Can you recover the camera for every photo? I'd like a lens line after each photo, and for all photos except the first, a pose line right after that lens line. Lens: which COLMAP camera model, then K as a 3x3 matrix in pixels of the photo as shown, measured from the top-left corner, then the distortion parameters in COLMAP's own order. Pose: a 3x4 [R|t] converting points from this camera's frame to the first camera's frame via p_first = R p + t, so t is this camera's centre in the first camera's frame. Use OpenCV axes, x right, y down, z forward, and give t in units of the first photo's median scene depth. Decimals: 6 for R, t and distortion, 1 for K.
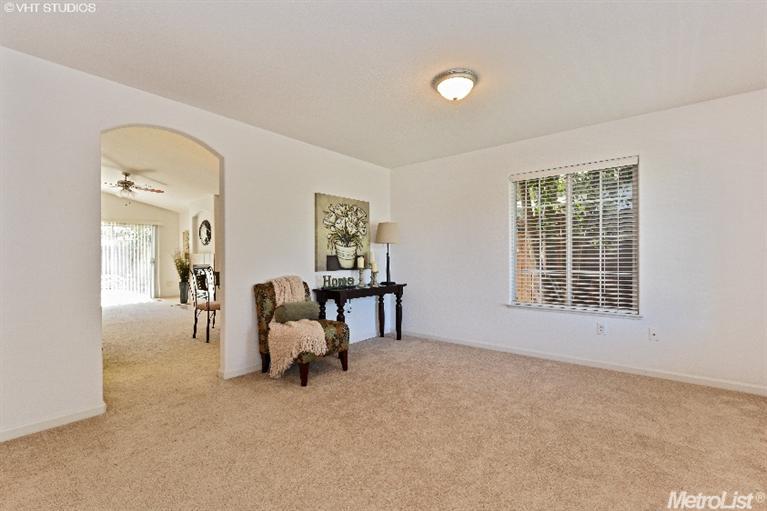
lens RADIAL K [[340.8, 0, 383.2], [0, 340.8, 257.8], [0, 0, 1]] dist [0.003798, -0.000364]
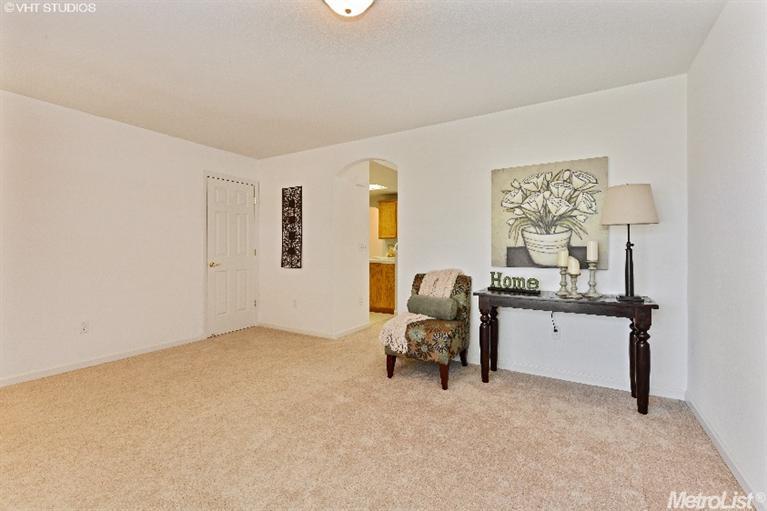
lens RADIAL K [[340.8, 0, 385.3], [0, 340.8, 242.0], [0, 0, 1]] dist [0.003798, -0.000364]
pose [[0.158114, -0.004226, -0.987412, 0.535930], [0.002321, 0.999990, -0.003908, -0.014727], [0.987418, -0.001674, 0.158122, 0.581941]]
